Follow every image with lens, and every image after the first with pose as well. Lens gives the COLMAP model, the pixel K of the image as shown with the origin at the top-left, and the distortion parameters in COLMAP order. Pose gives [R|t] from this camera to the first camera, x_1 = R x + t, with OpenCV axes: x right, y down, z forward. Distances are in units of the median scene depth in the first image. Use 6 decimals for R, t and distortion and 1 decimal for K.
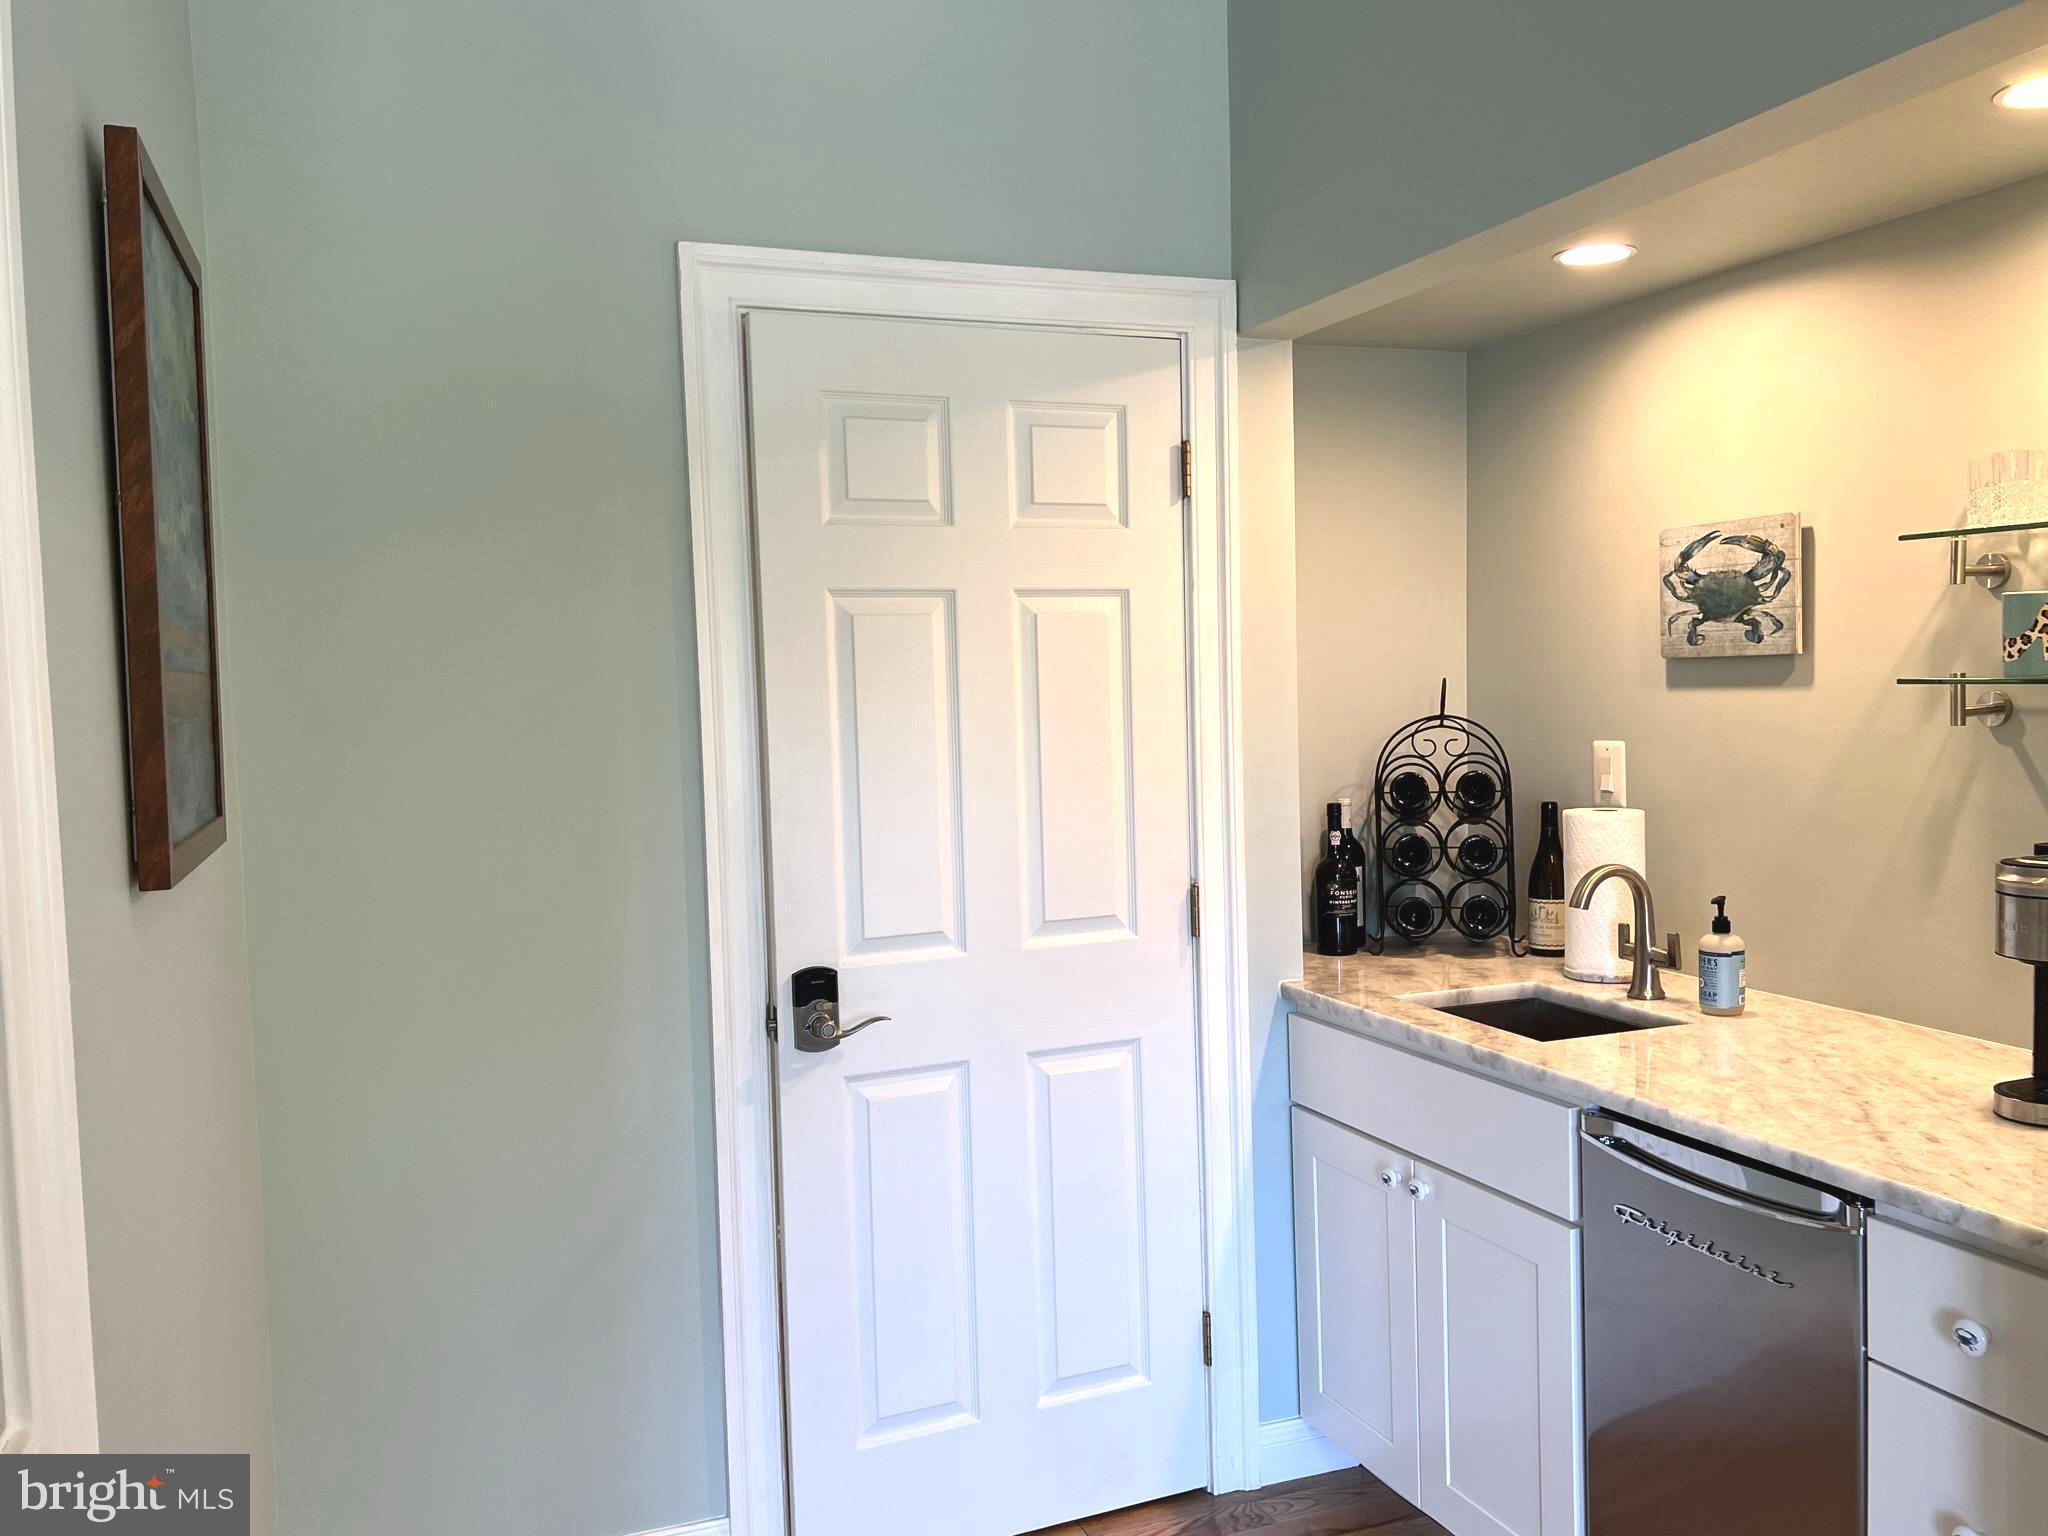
lens RADIAL K [[1670.3, 0, 1022.3], [0, 1670.3, 770.8], [0, 0, 1]] dist [0.034307, -0.026003]
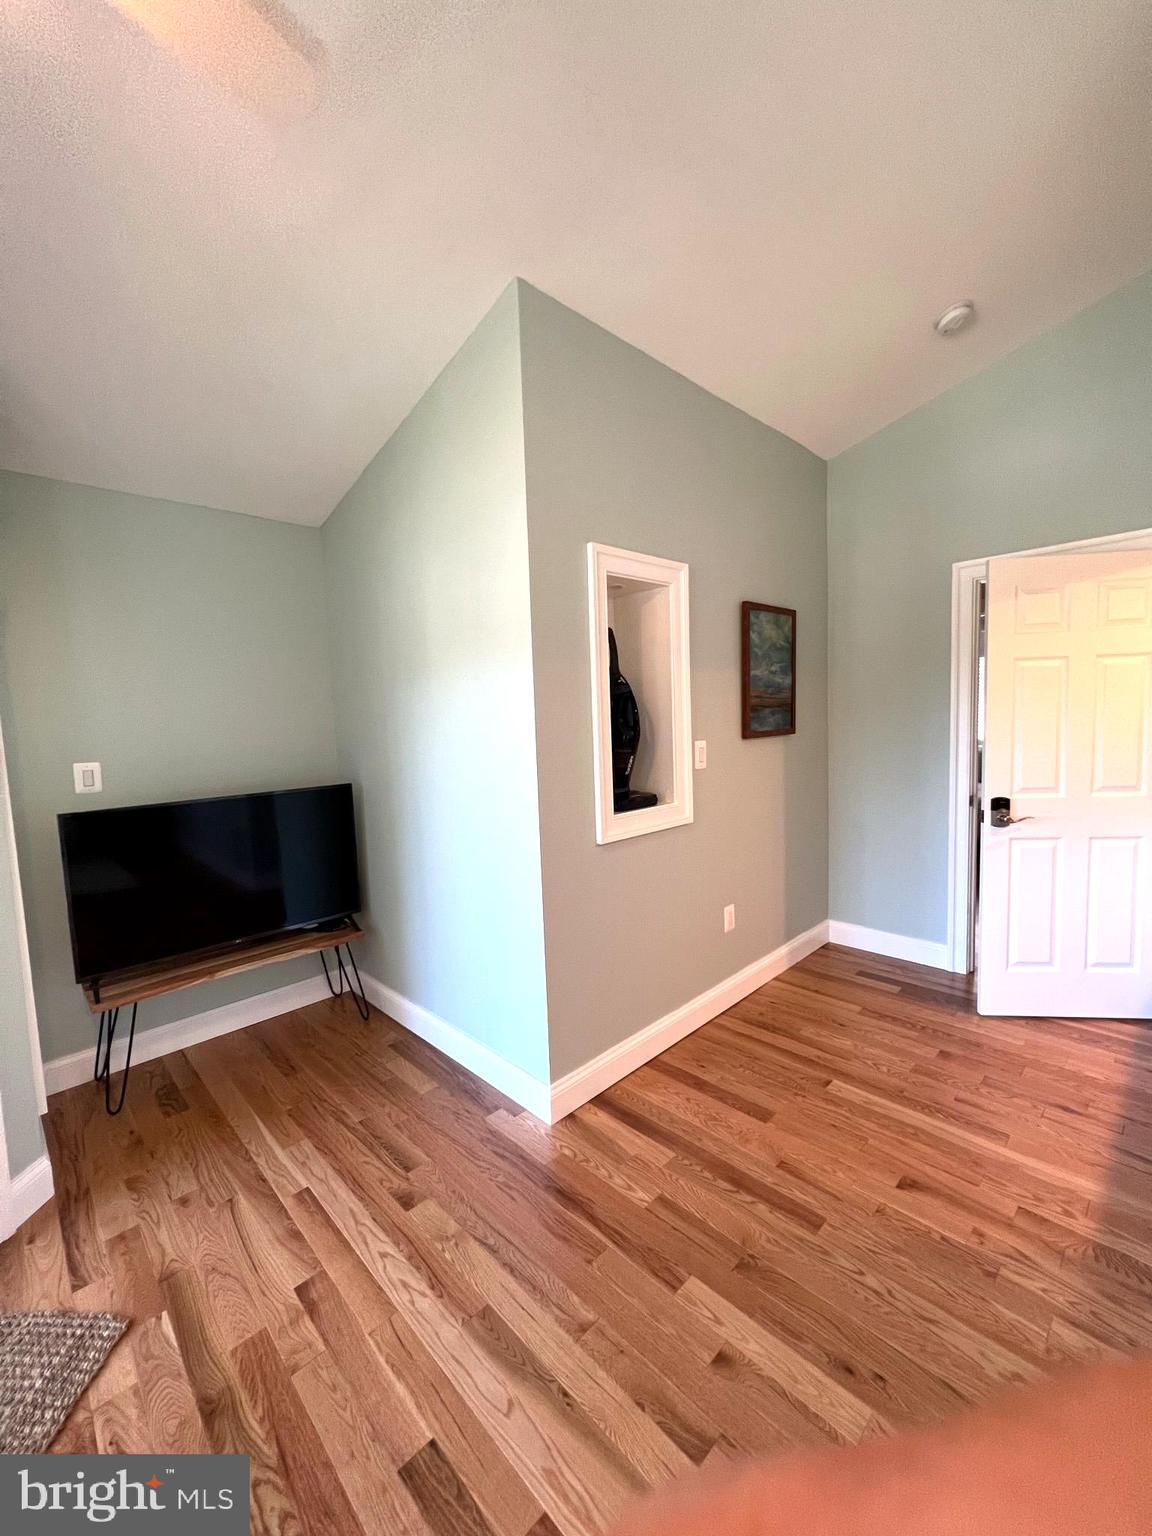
lens RADIAL K [[613.9, 0, 575.8], [0, 613.9, 766.2], [0, 0, 1]] dist [-0.001544, 0.000149]
pose [[0.400319, 0.084549, -0.912467, 0.585044], [-0.025431, 0.996376, 0.081167, 0.006109], [0.916023, -0.009288, 0.401019, -0.159751]]
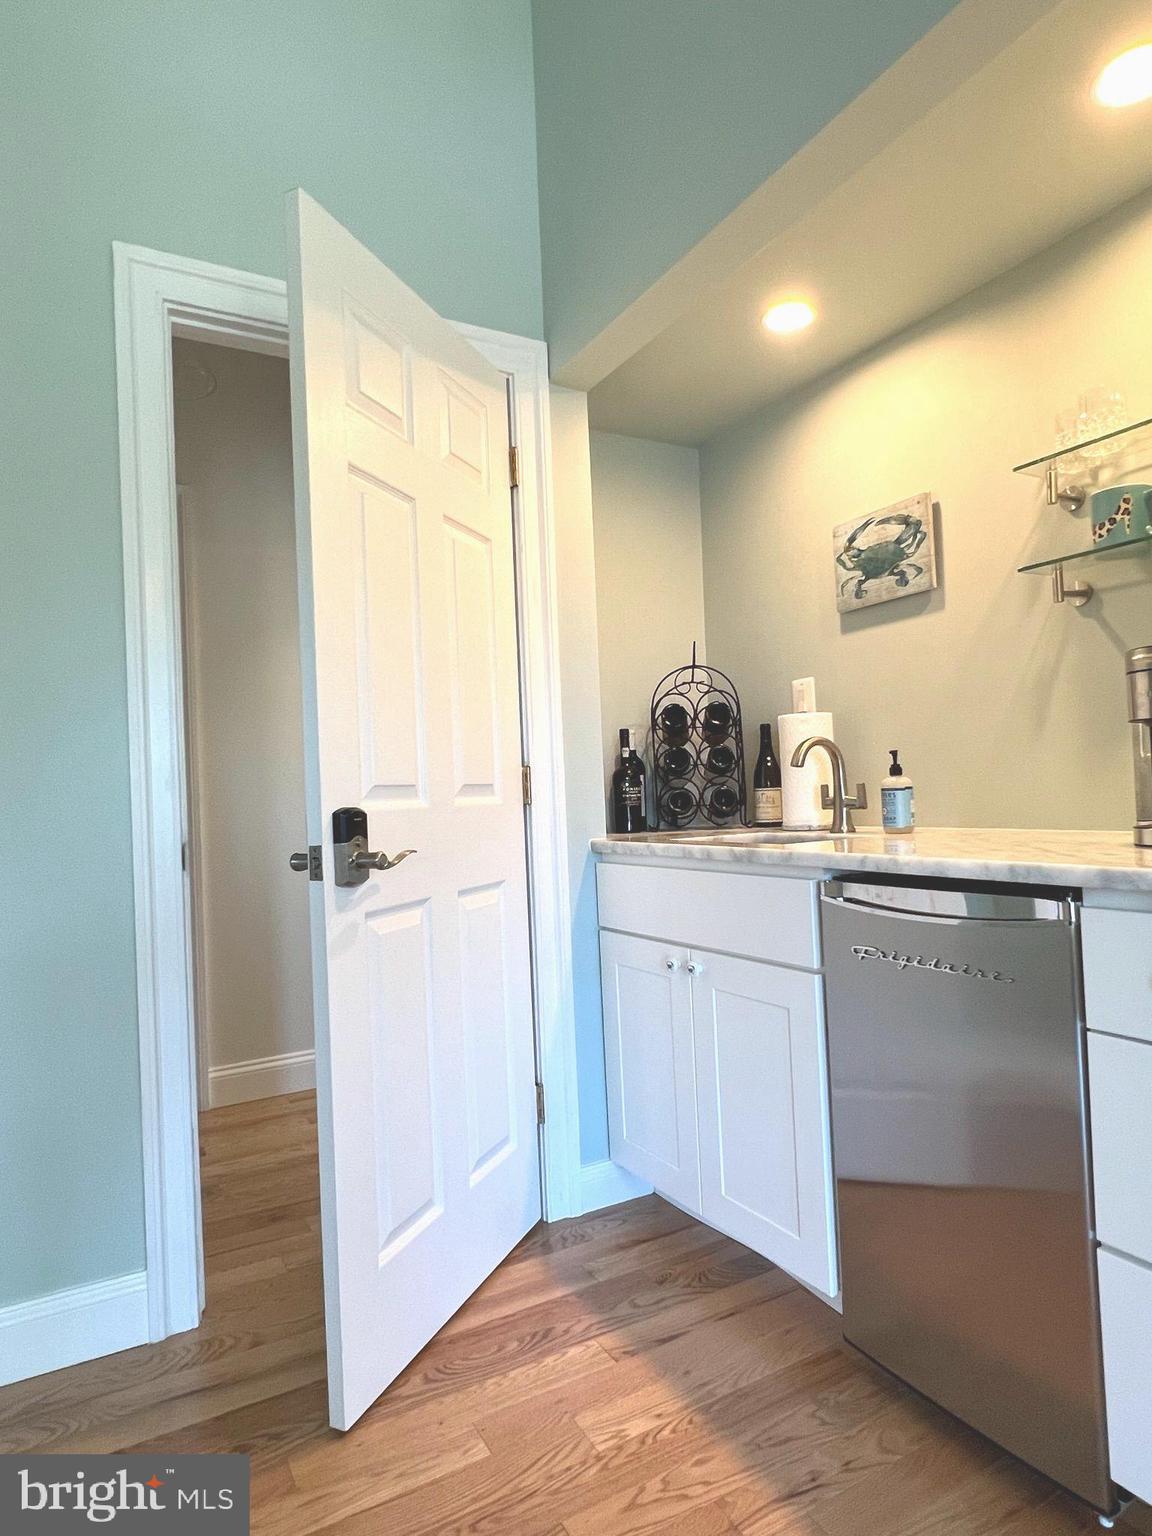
lens RADIAL K [[897.3, 0, 580.5], [0, 897.3, 774.0], [0, 0, 1]] dist [0.001604, -0.001758]
pose [[0.989554, -0.010574, 0.143772, 0.043037], [0.022438, 0.996449, -0.081149, 0.142170], [-0.142404, 0.083527, 0.986278, 0.278336]]
